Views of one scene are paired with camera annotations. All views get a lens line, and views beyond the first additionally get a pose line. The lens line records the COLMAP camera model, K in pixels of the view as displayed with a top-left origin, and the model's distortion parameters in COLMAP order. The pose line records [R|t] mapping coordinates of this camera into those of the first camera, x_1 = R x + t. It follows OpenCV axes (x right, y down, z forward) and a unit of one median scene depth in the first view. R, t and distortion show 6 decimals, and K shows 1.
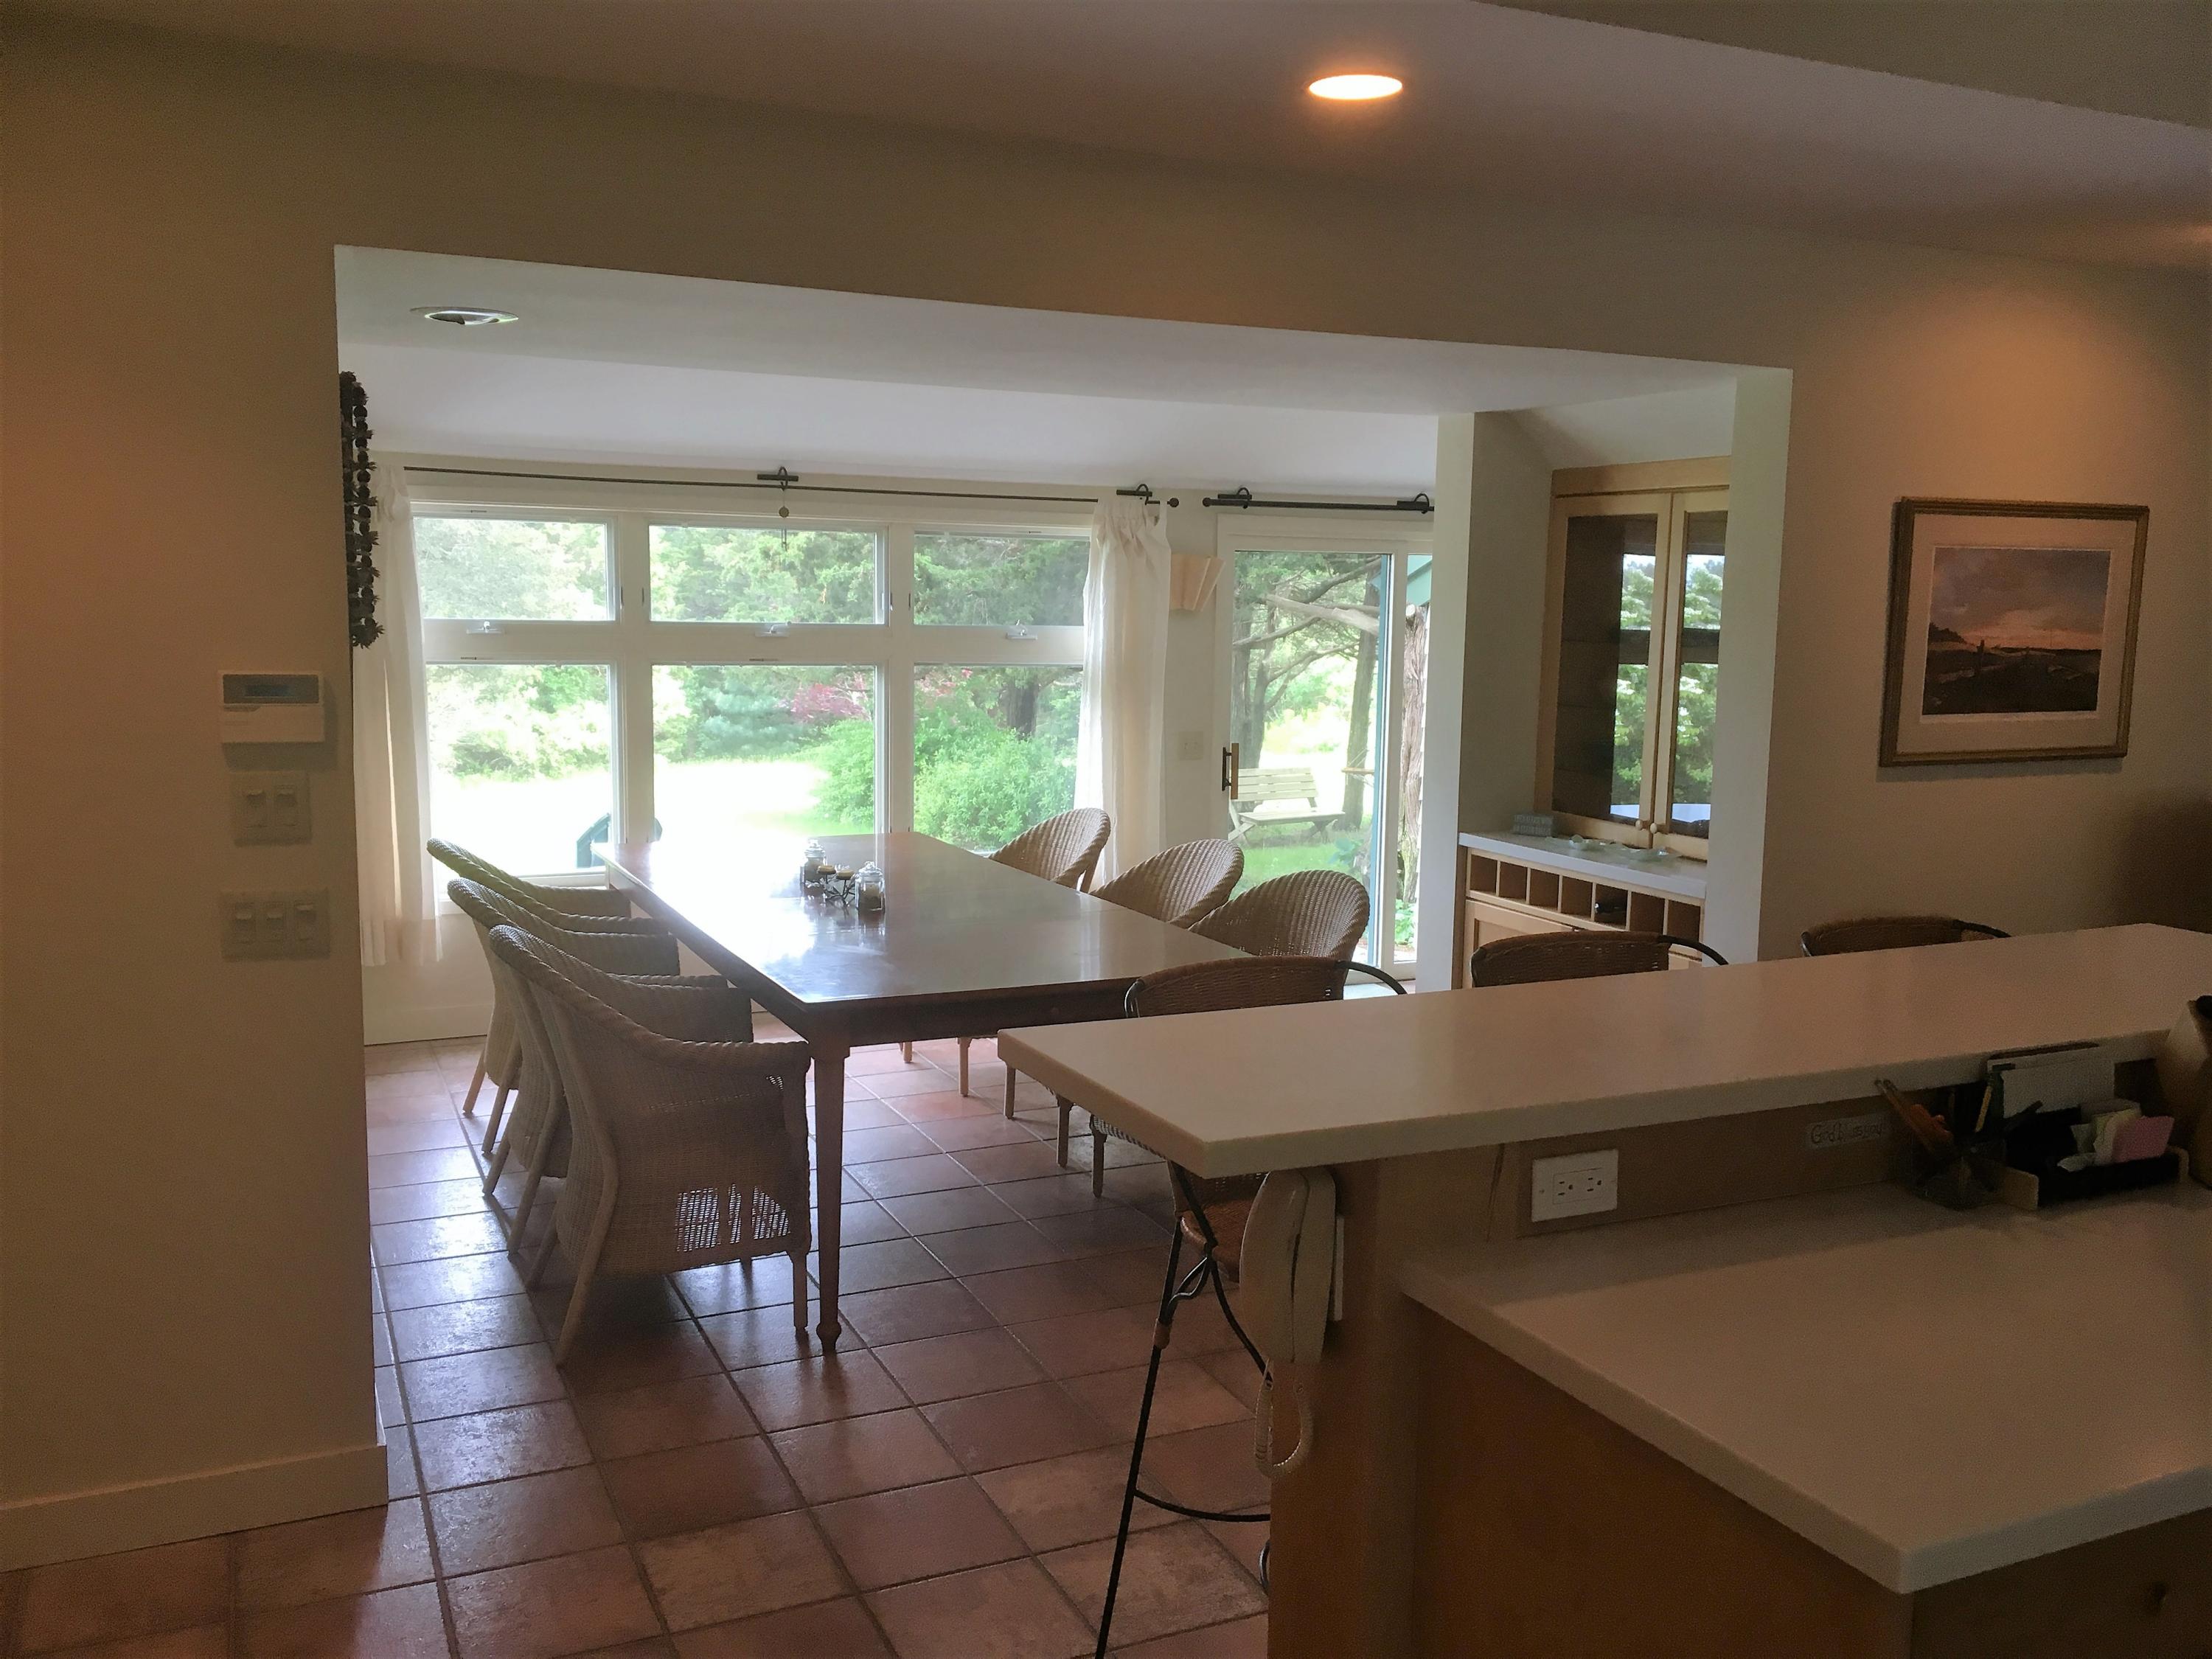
lens RADIAL K [[1868.2, 0, 1105.0], [0, 1868.2, 834.4], [0, 0, 1]] dist [0.054840, -0.057742]
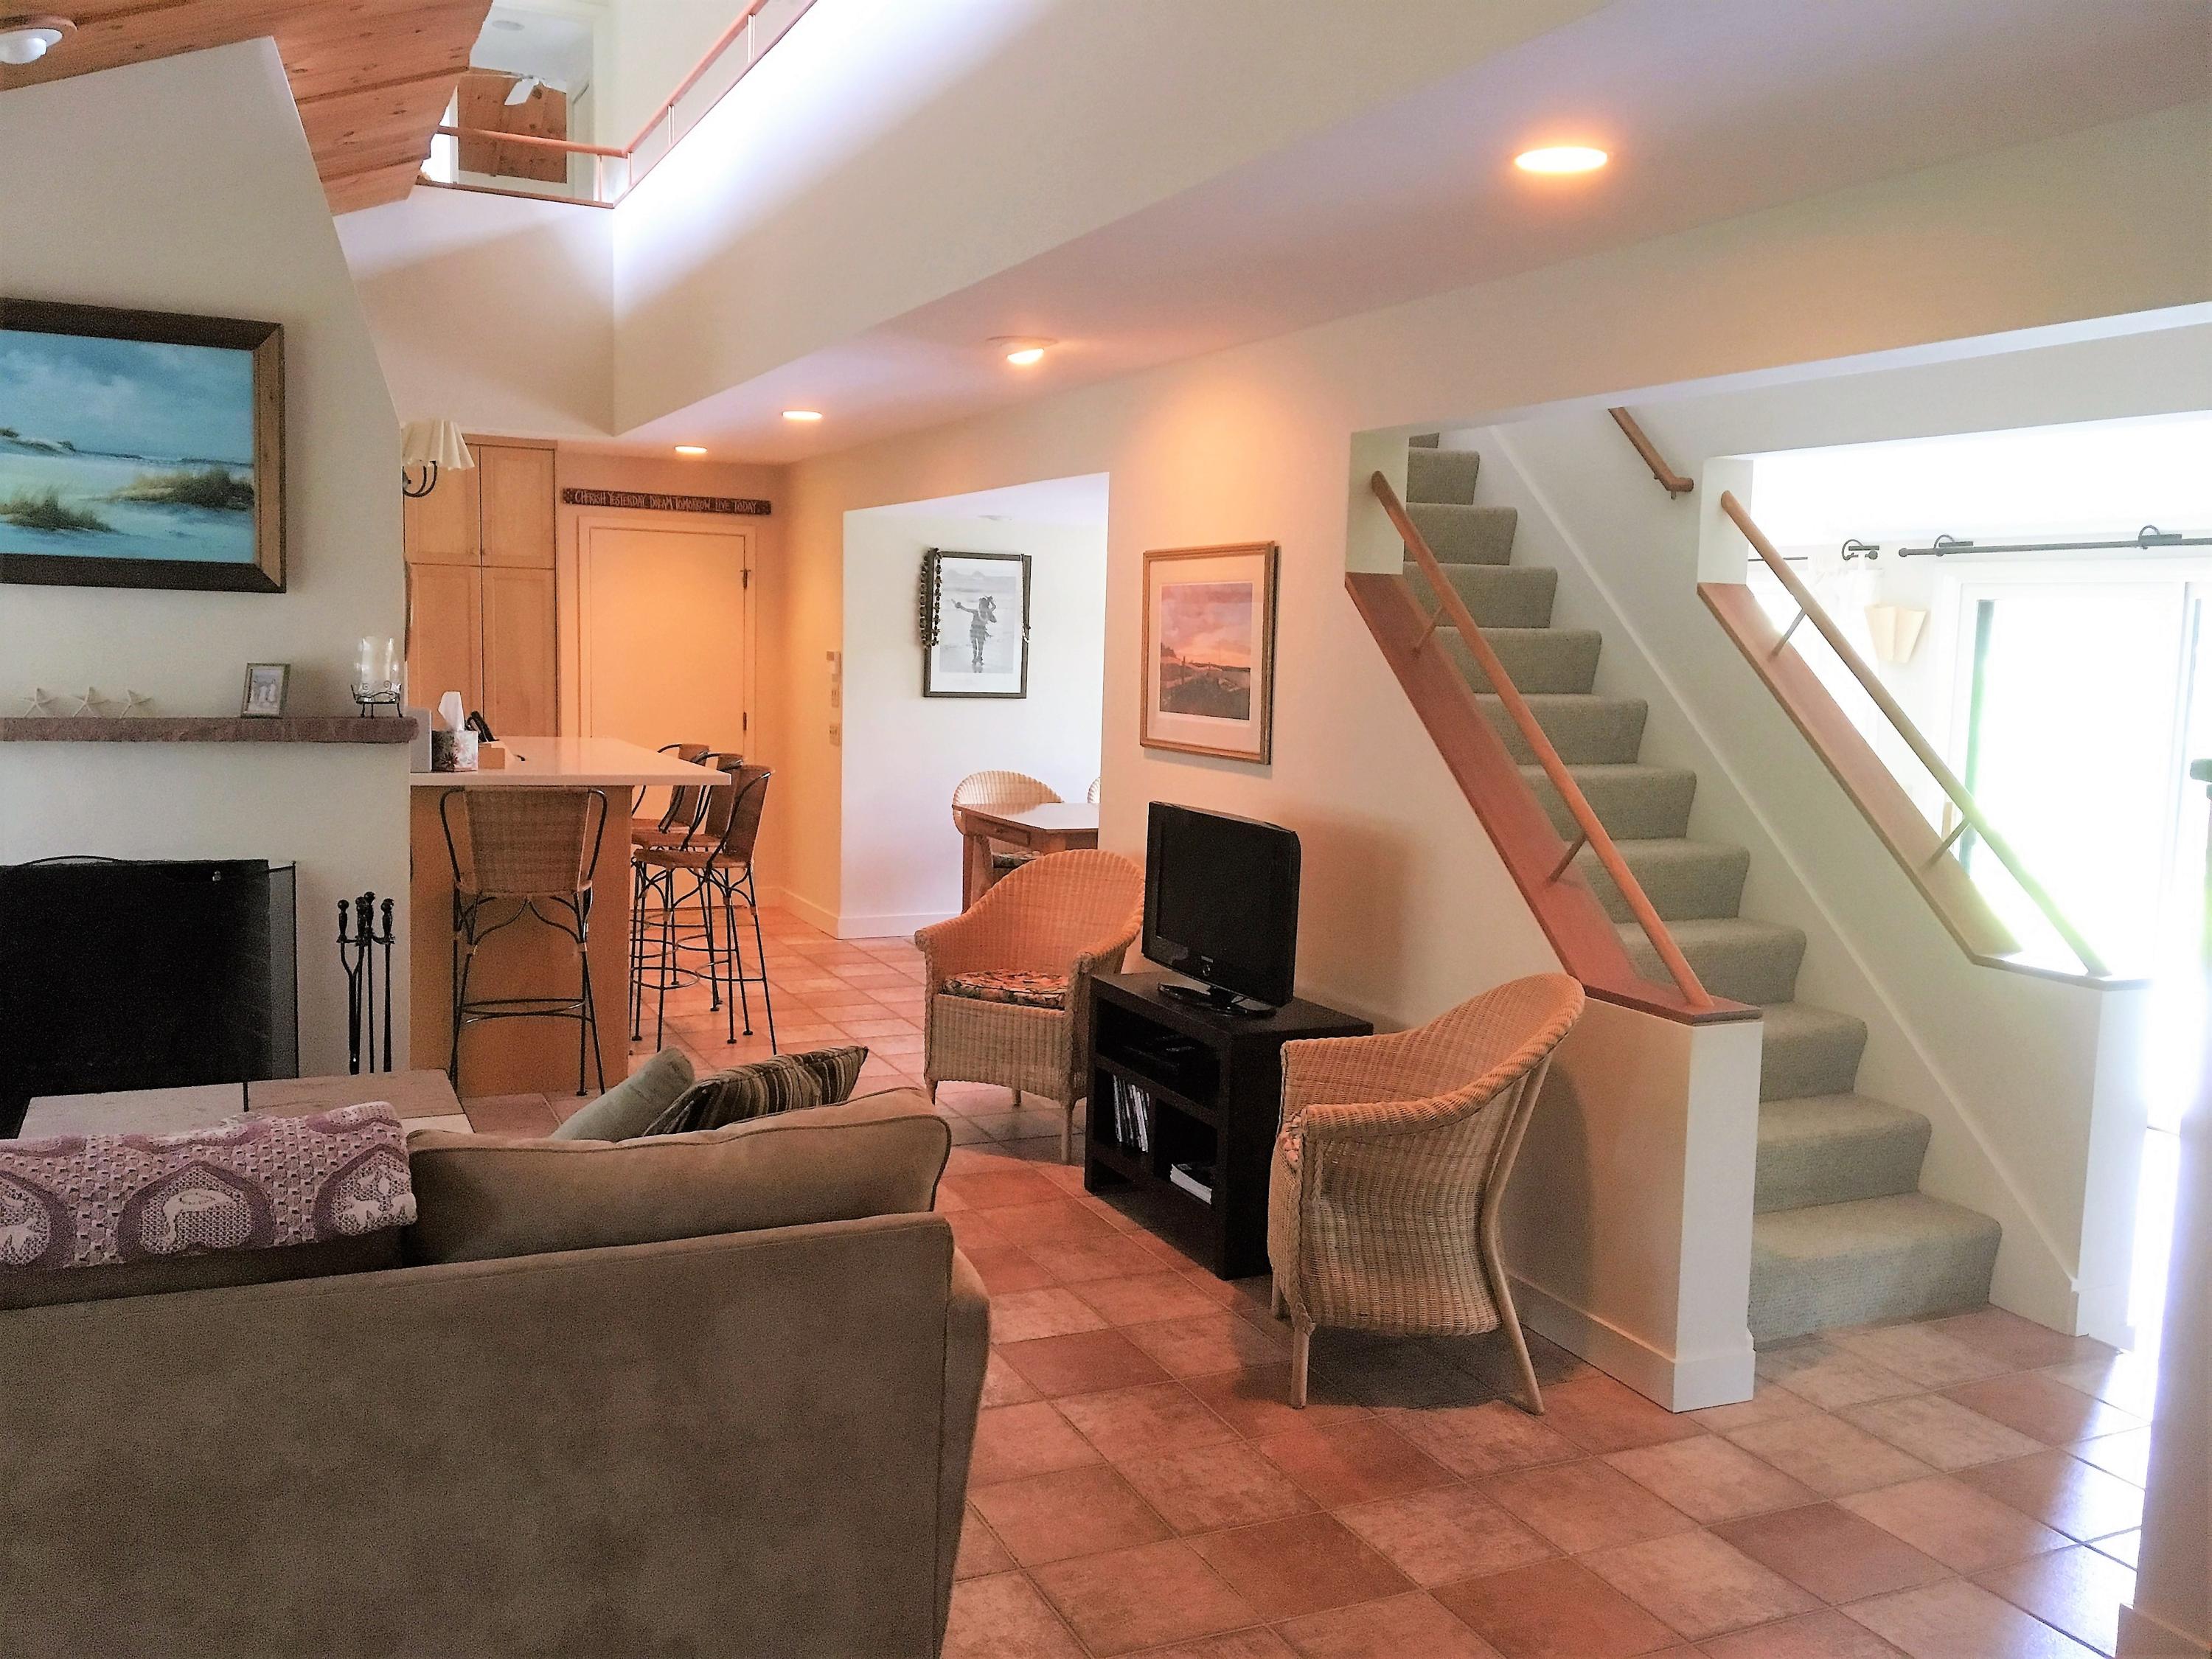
lens RADIAL K [[1868.2, 0, 1101.1], [0, 1868.2, 828.8], [0, 0, 1]] dist [0.054840, -0.057742]
pose [[0.001487, 0.091375, -0.995815, 1.707228], [-0.151059, 0.984410, 0.090103, -0.091091], [0.988524, 0.150293, 0.015267, 0.919117]]
